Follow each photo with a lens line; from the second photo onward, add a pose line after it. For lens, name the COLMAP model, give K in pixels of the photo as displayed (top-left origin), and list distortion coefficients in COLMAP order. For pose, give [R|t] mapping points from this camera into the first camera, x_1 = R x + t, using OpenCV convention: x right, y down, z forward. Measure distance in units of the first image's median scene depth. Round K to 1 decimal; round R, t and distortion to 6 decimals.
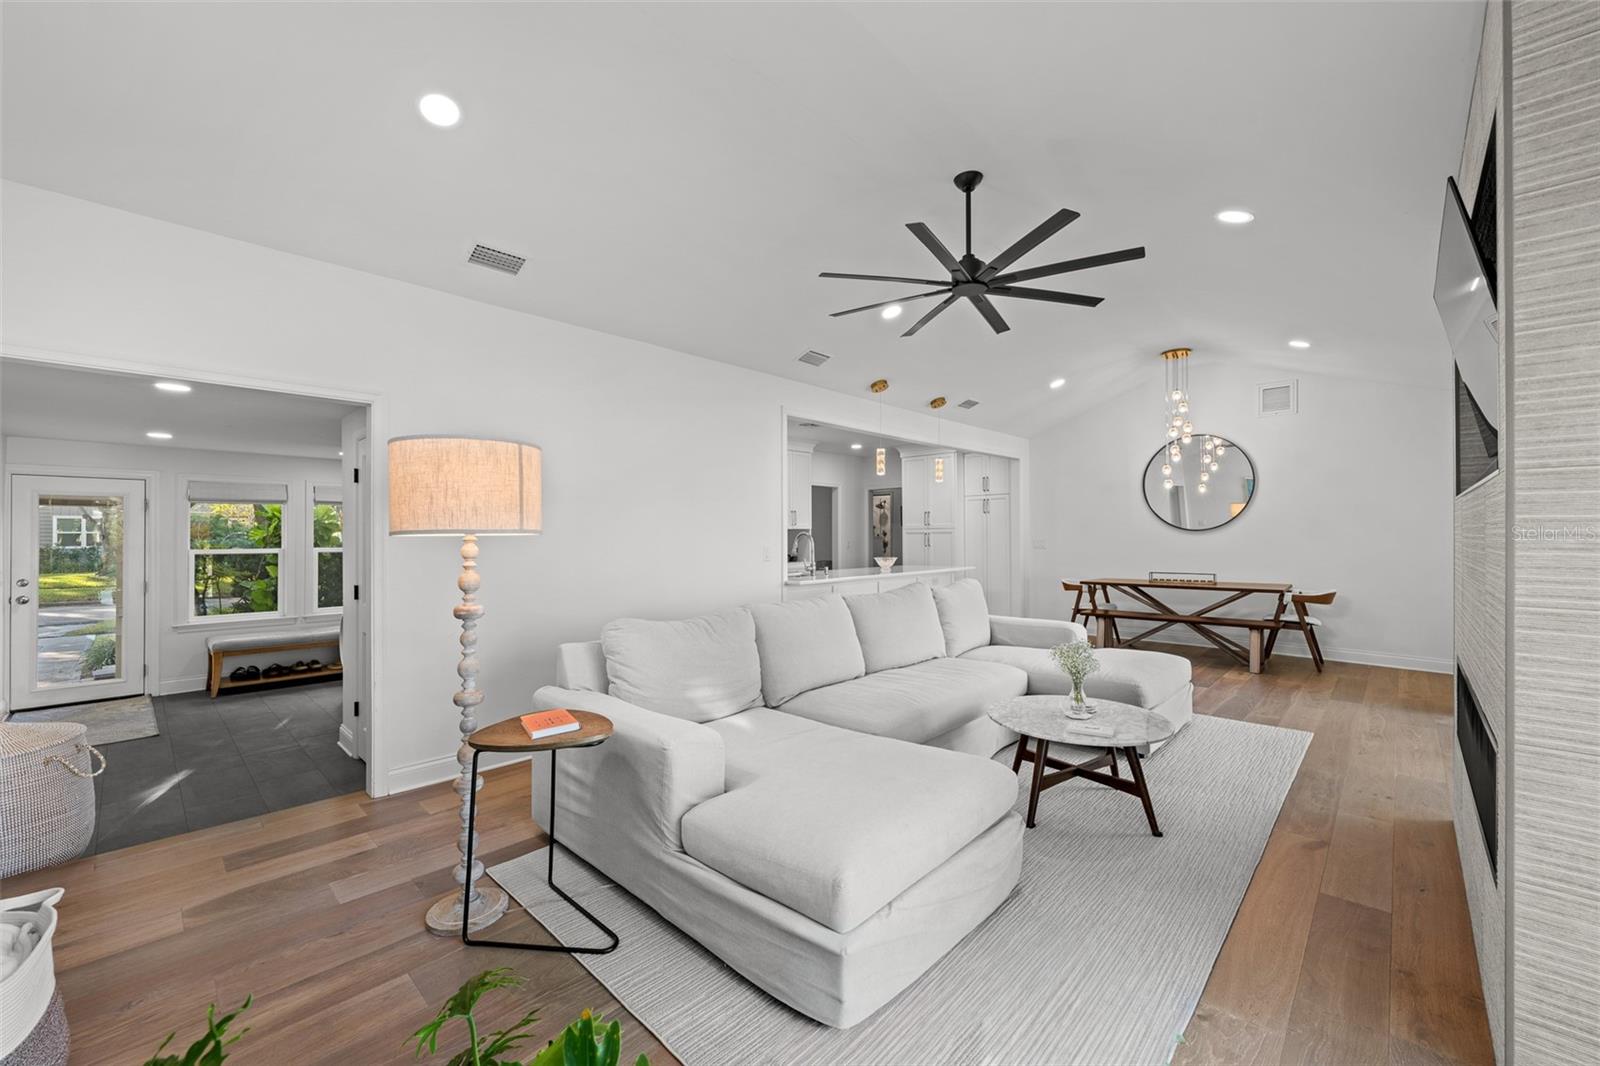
lens RADIAL K [[633.4, 0, 794.3], [0, 633.4, 529.5], [0, 0, 1]] dist [0.000413, -0.000050]
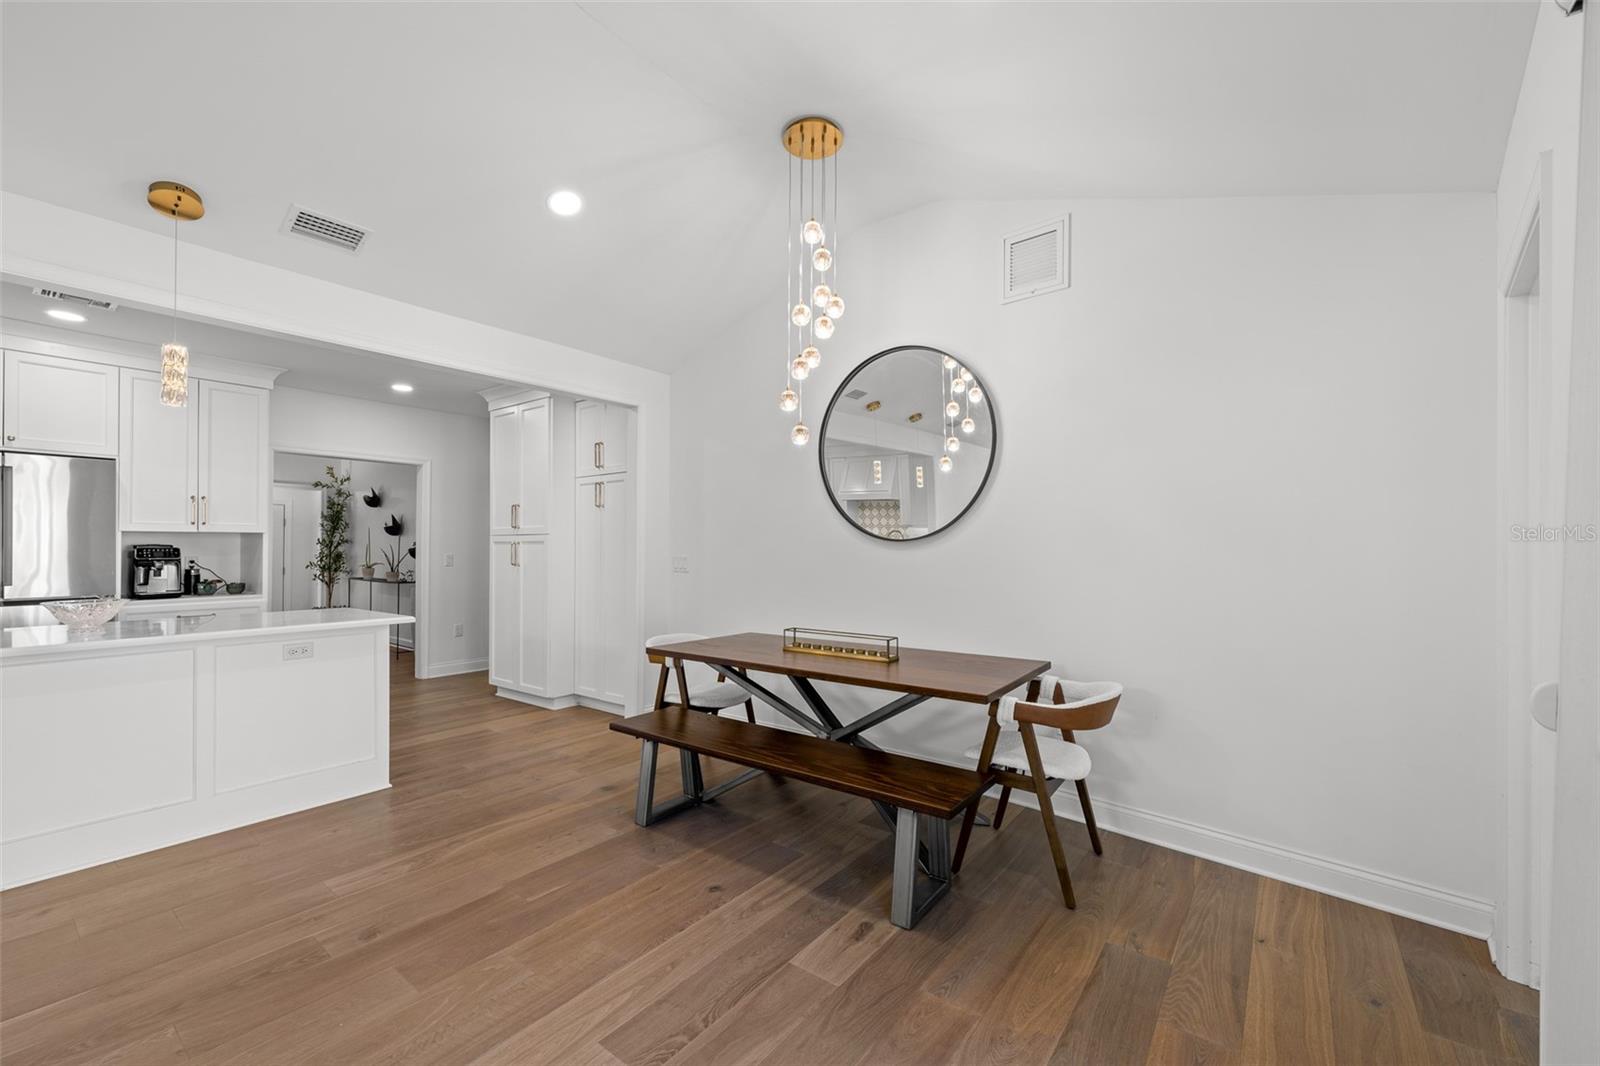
lens RADIAL K [[647.1, 0, 800.6], [0, 647.1, 547.5], [0, 0, 1]] dist [0.011783, 0.000003]
pose [[0.993244, 0.007016, 0.115830, 0.464551], [-0.008977, 0.999825, 0.016417, -0.001952], [-0.115694, -0.017346, 0.993133, 0.469857]]
